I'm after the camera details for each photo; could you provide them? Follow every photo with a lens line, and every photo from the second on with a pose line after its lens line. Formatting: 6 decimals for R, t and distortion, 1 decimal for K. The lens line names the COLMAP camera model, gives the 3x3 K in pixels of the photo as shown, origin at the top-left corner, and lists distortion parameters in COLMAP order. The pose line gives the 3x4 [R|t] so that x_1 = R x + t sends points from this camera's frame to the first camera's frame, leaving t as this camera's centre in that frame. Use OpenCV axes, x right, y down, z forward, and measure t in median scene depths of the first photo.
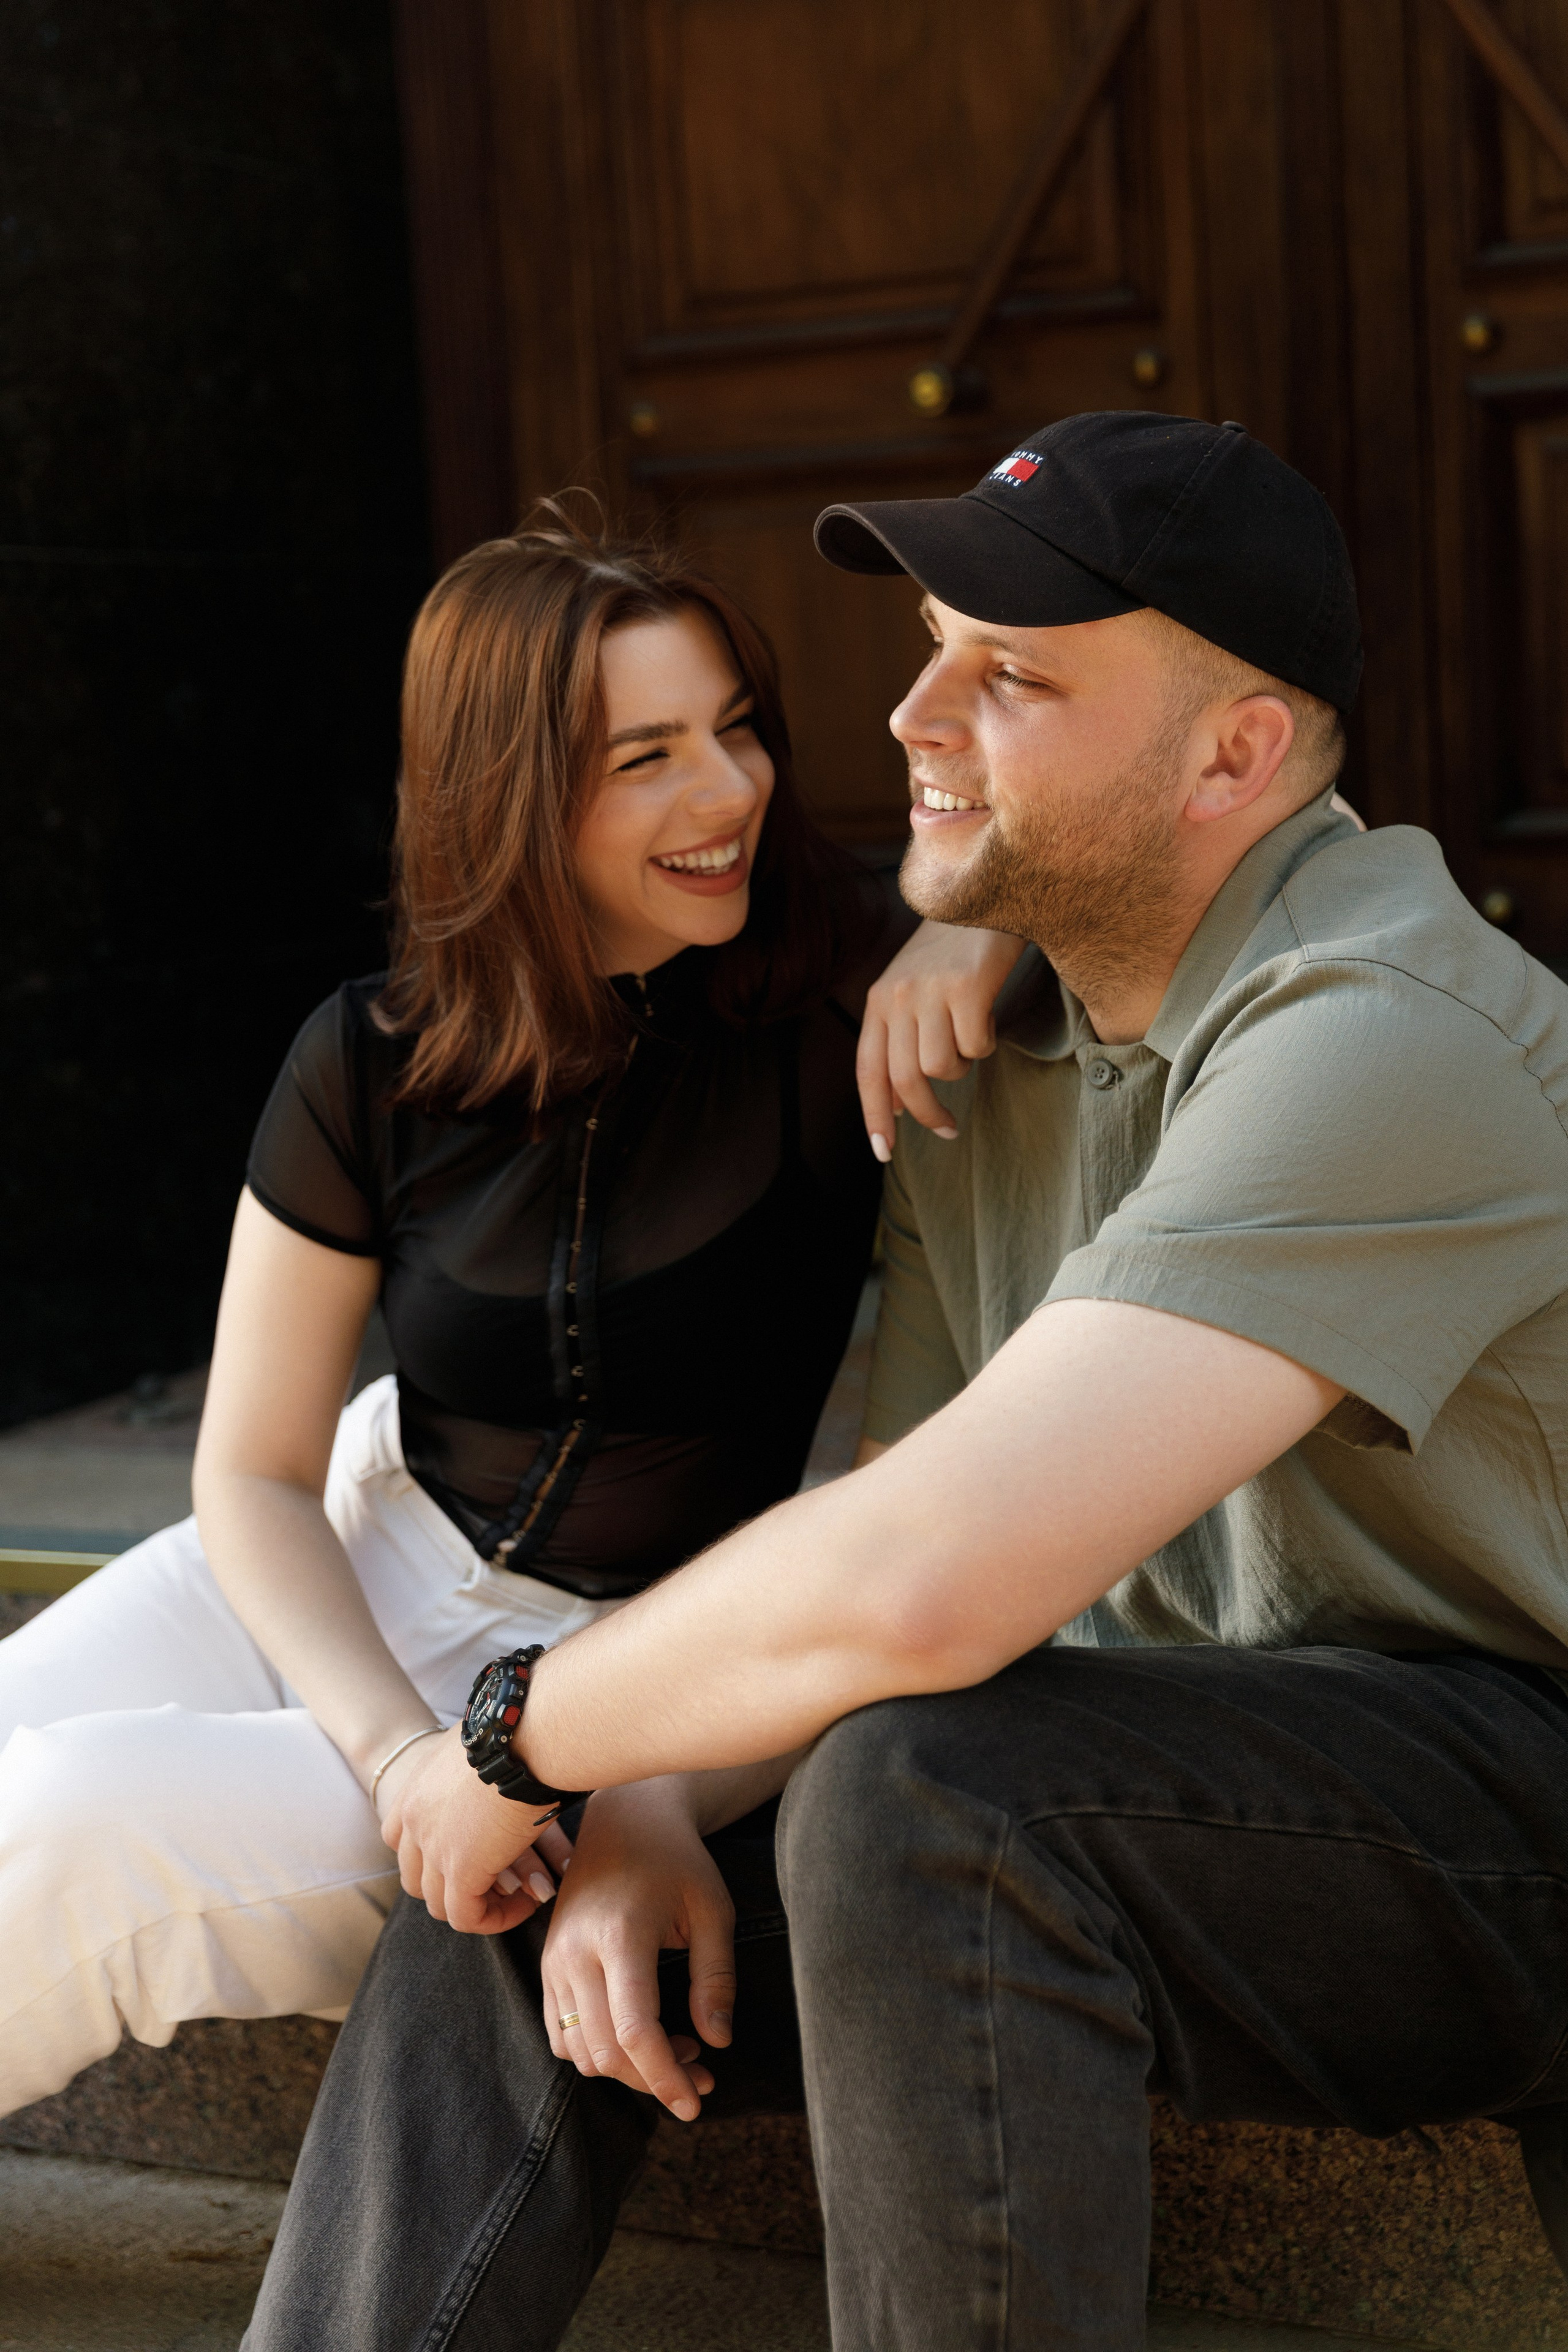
lens RADIAL K [[3596.9, 0, 784.8], [0, 3596.9, 1184.8], [0, 0, 1]] dist [-0.008240, 0.000000]
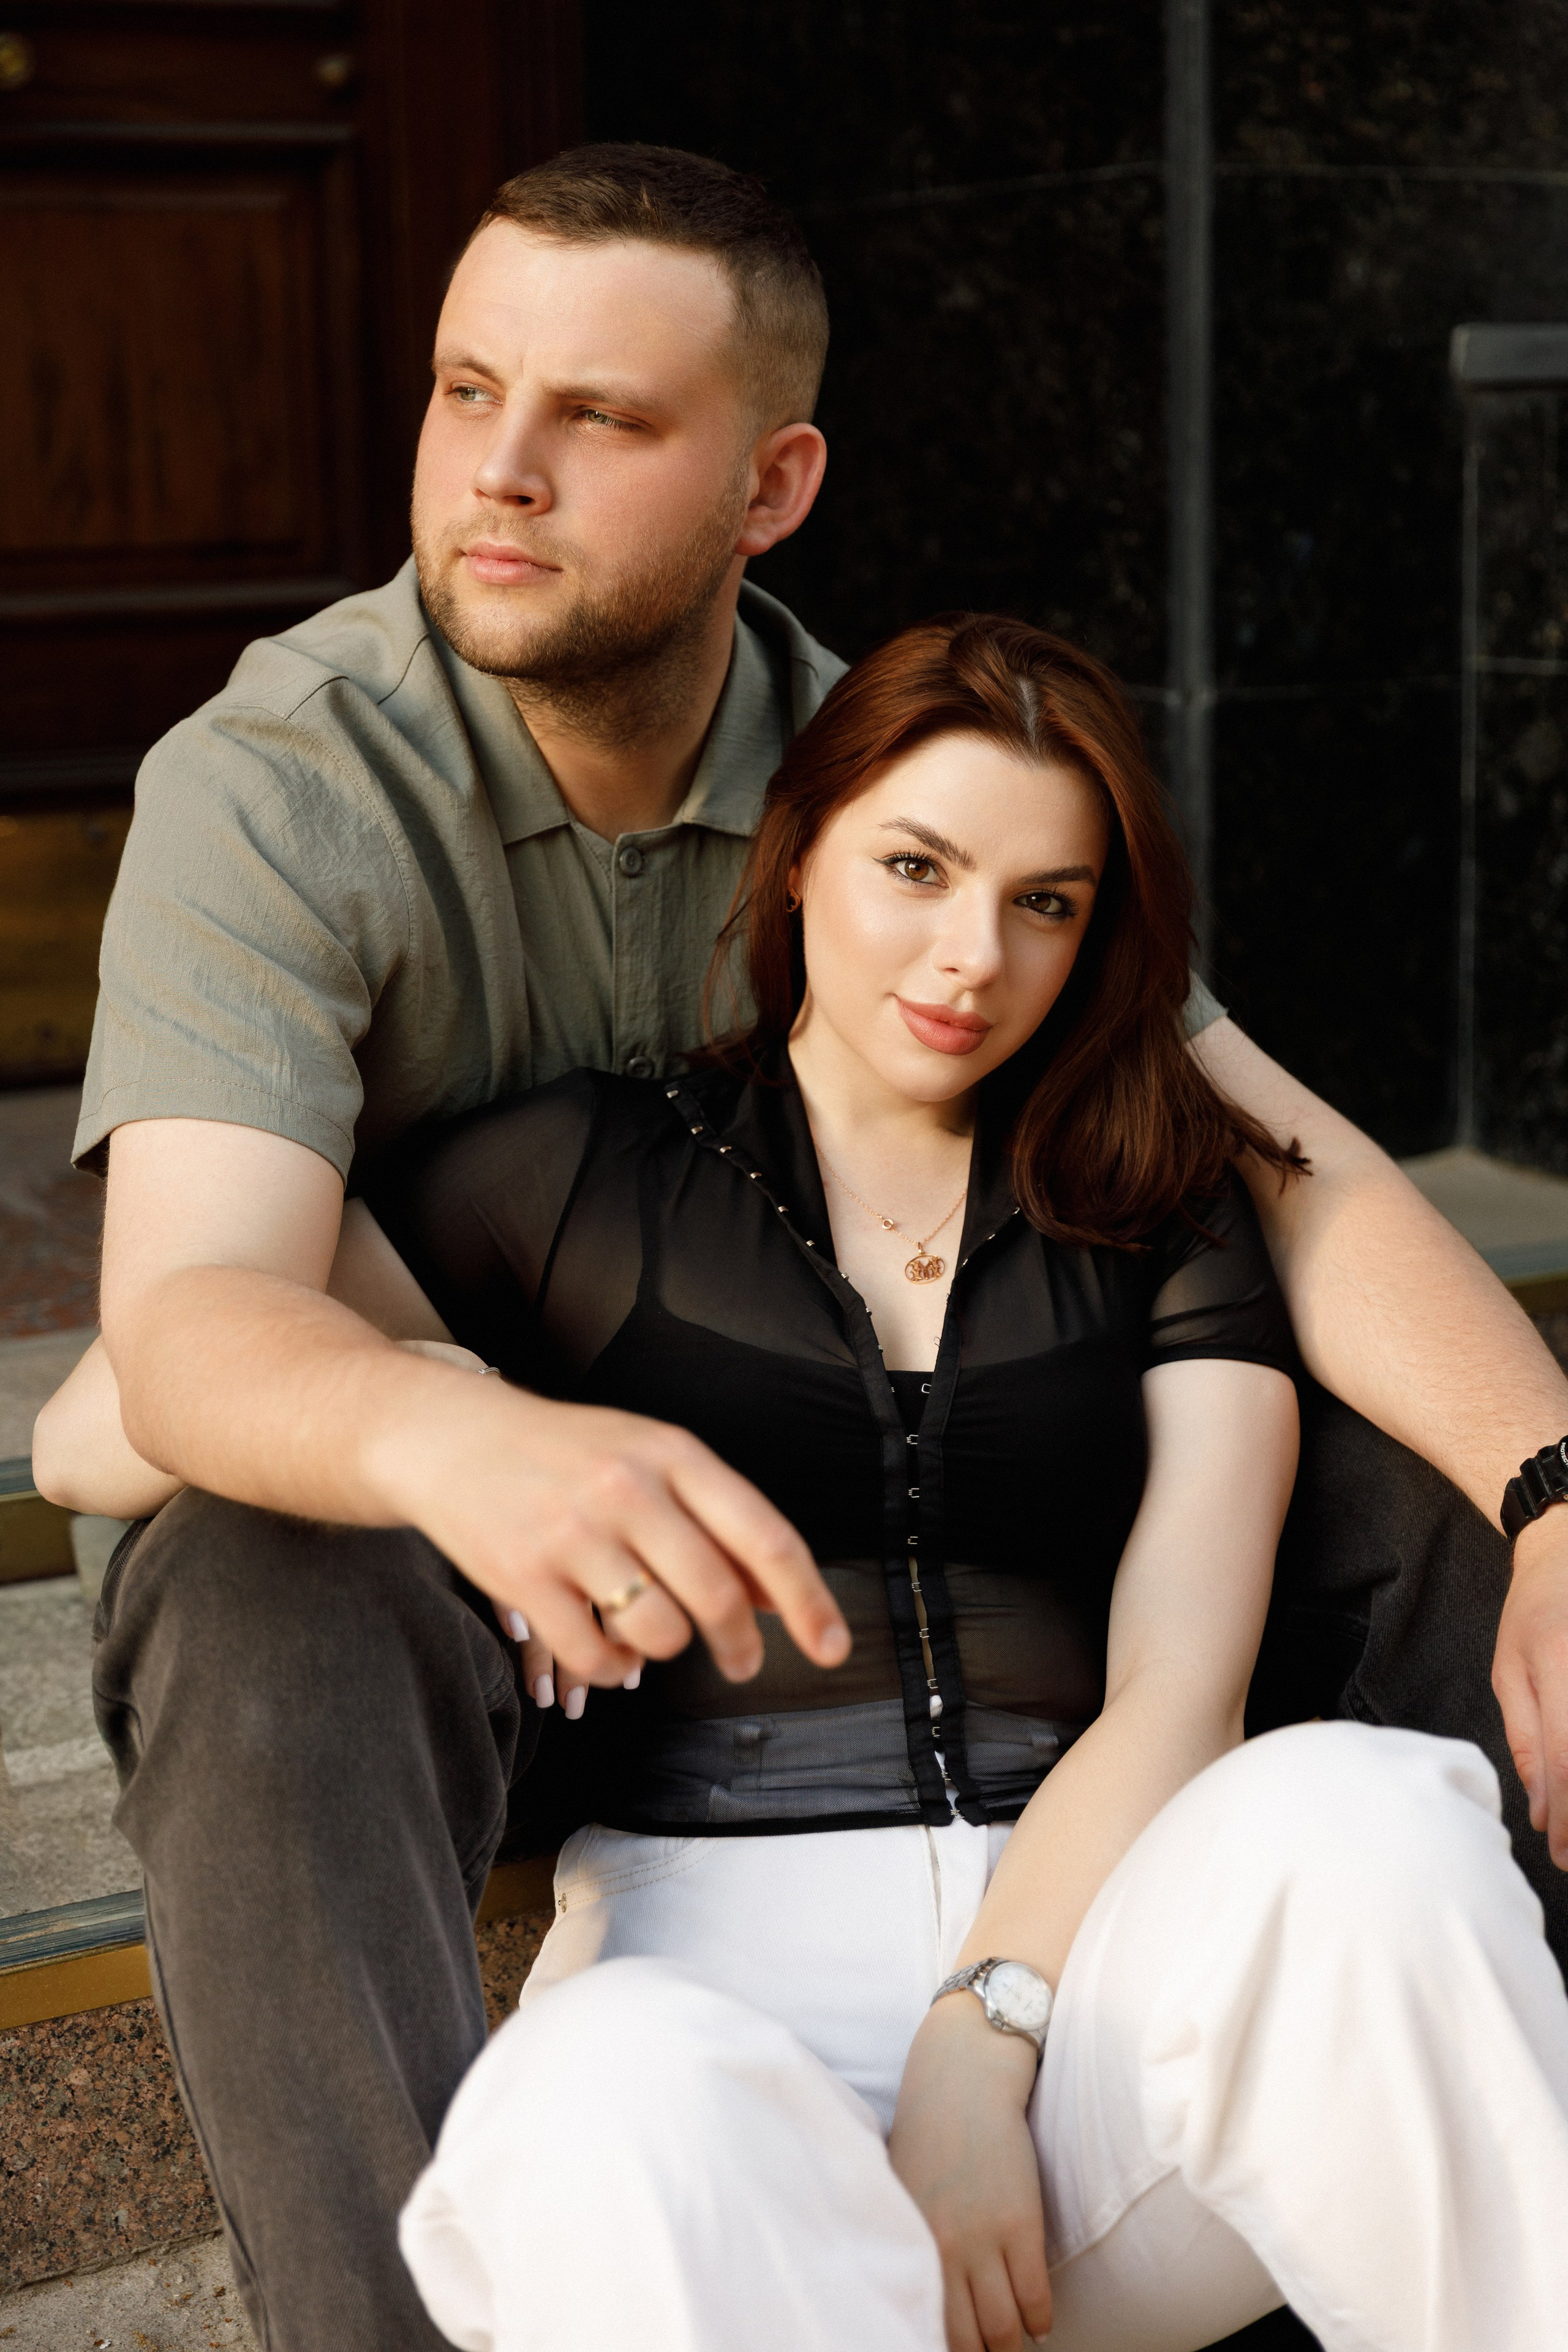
lens RADIAL K [[3748.9, 0, 805.9], [0, 3748.9, 1193.2], [0, 0, 1]] dist [-0.023433, 0.000000]
pose [[0.587753, -0.109306, 0.801622, -0.753794], [0.084679, 0.993700, 0.073410, -0.004563], [-0.804596, 0.024734, 0.593307, 0.424516]]
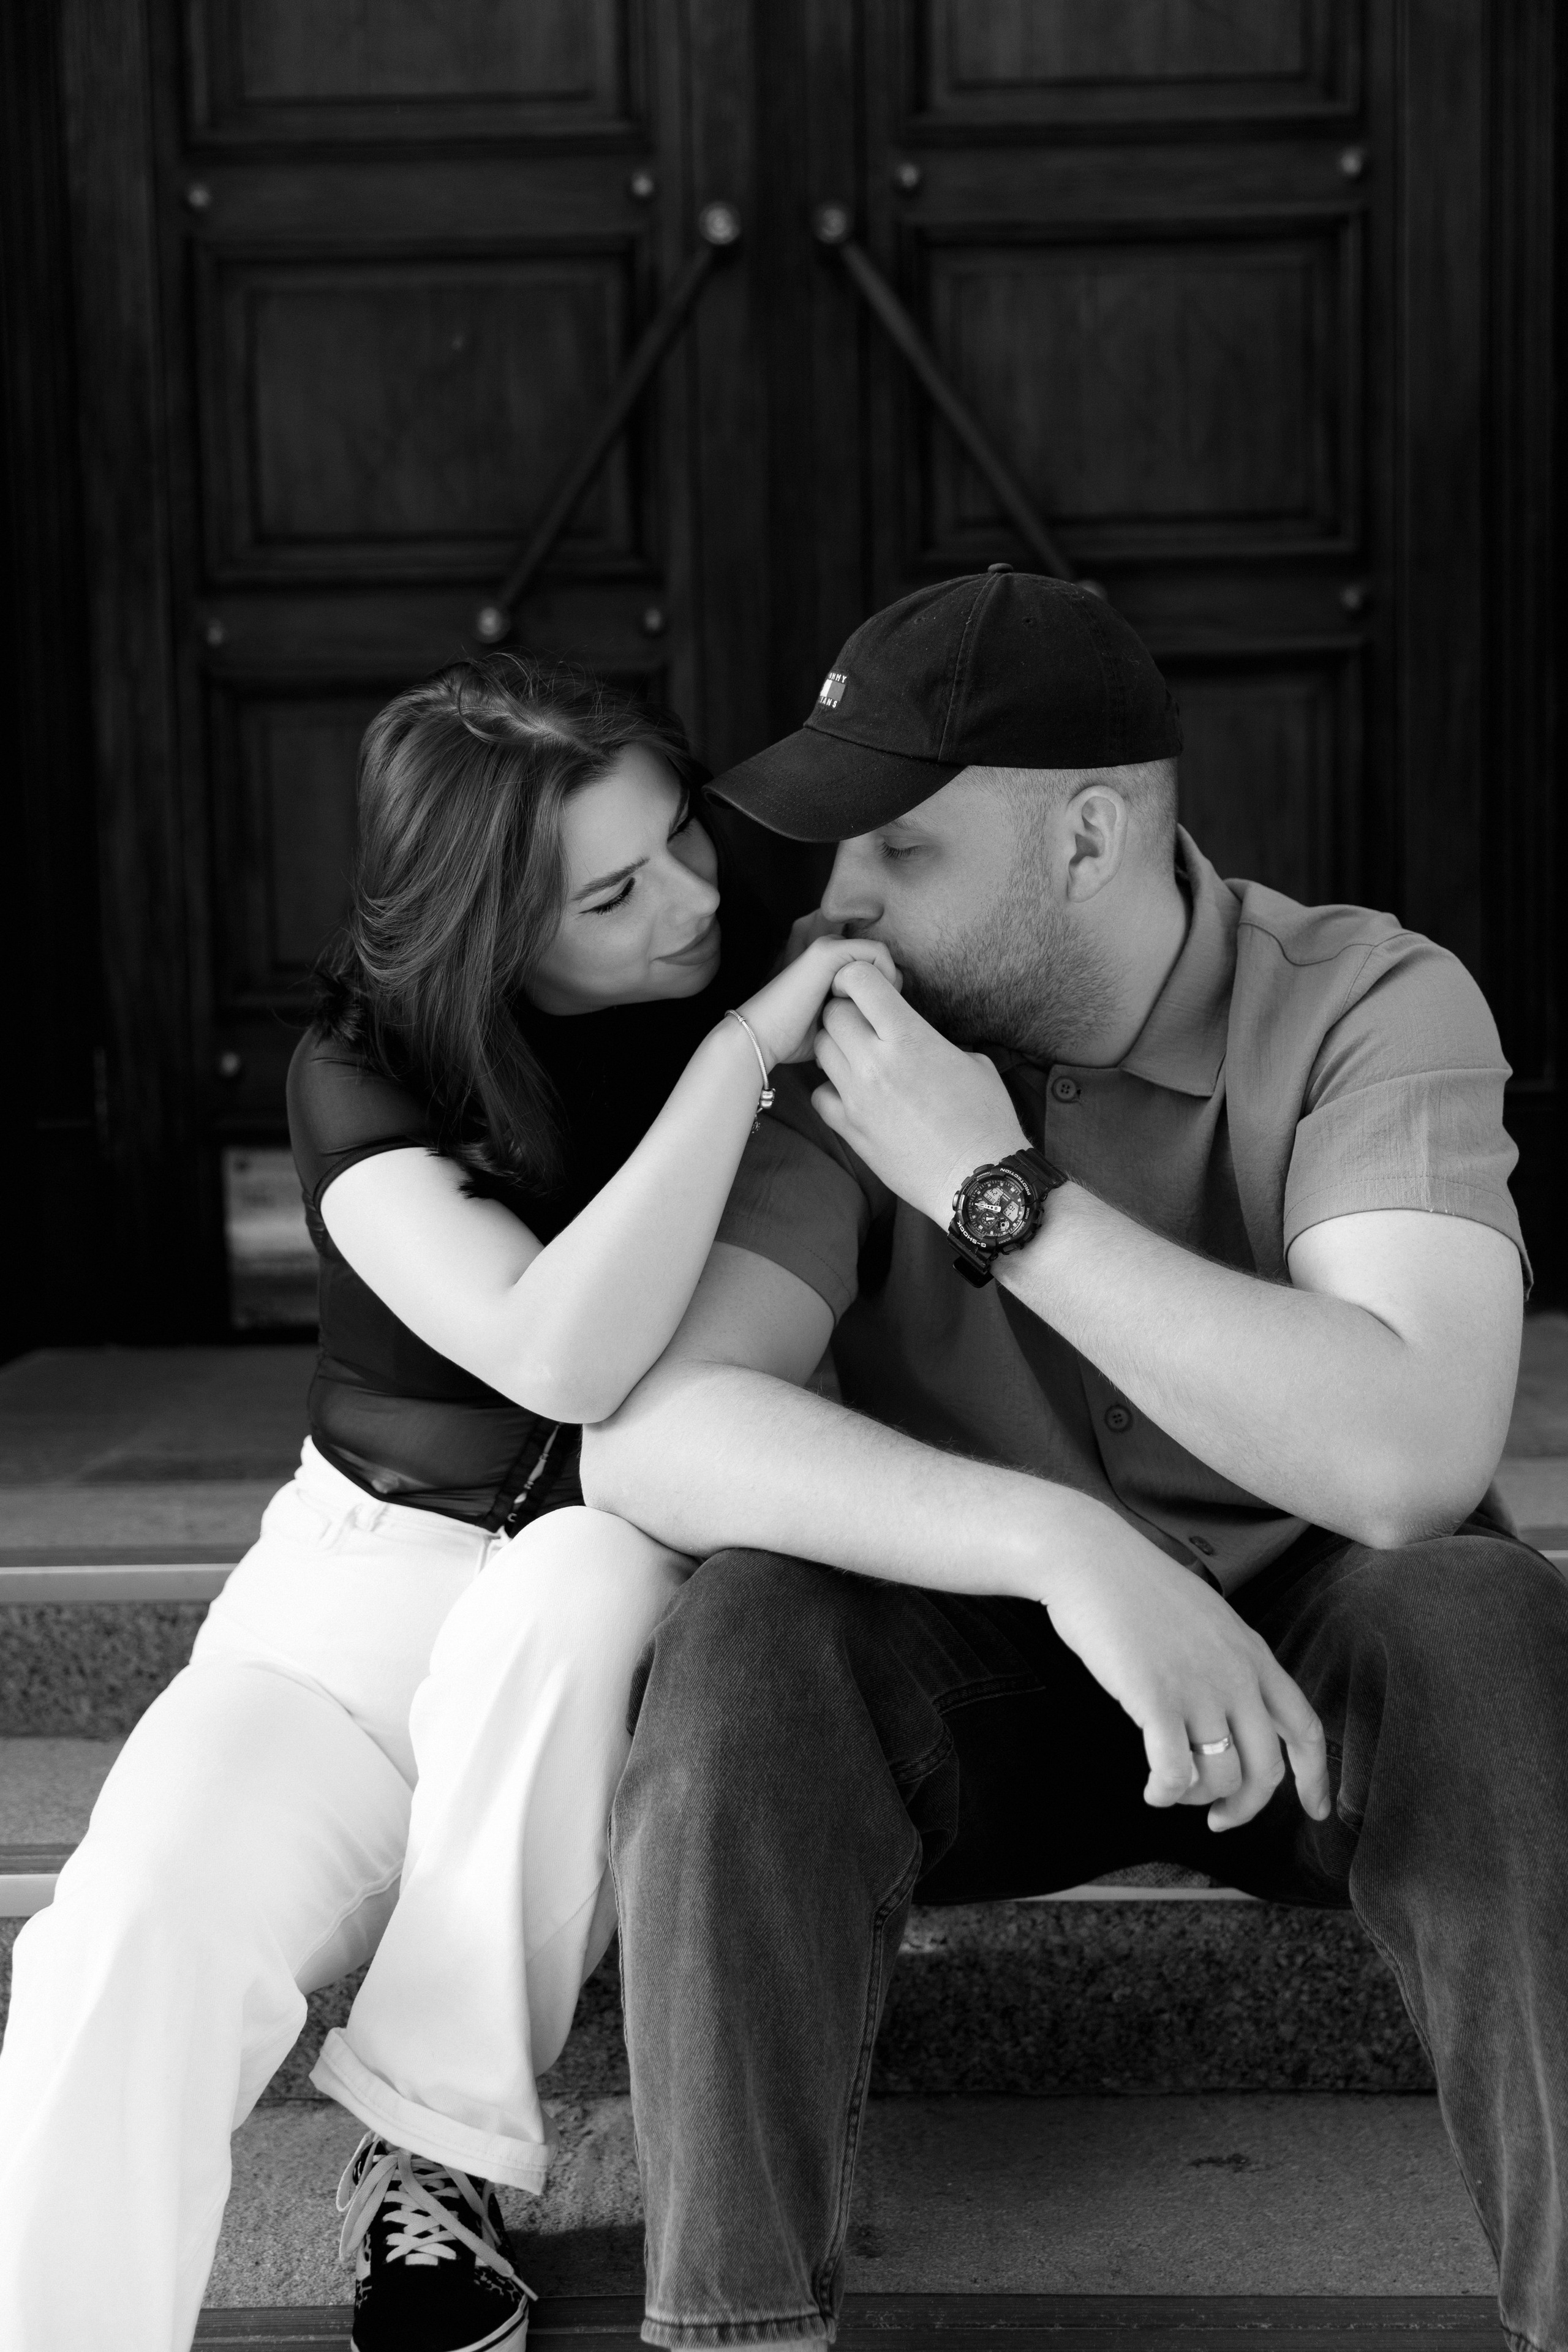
lens RADIAL K [[2698.6, 0, 786.7], [0, 2698.6, 1186.5], [0, 0, 1]] dist [0.003174, 0.000000]
pose [[0.917304, 0.005776, 0.398146, -0.434790], [0.017648, 0.998322, -0.055143, 0.050616], [-0.397797, 0.057610, 0.915663, 0.208017]]
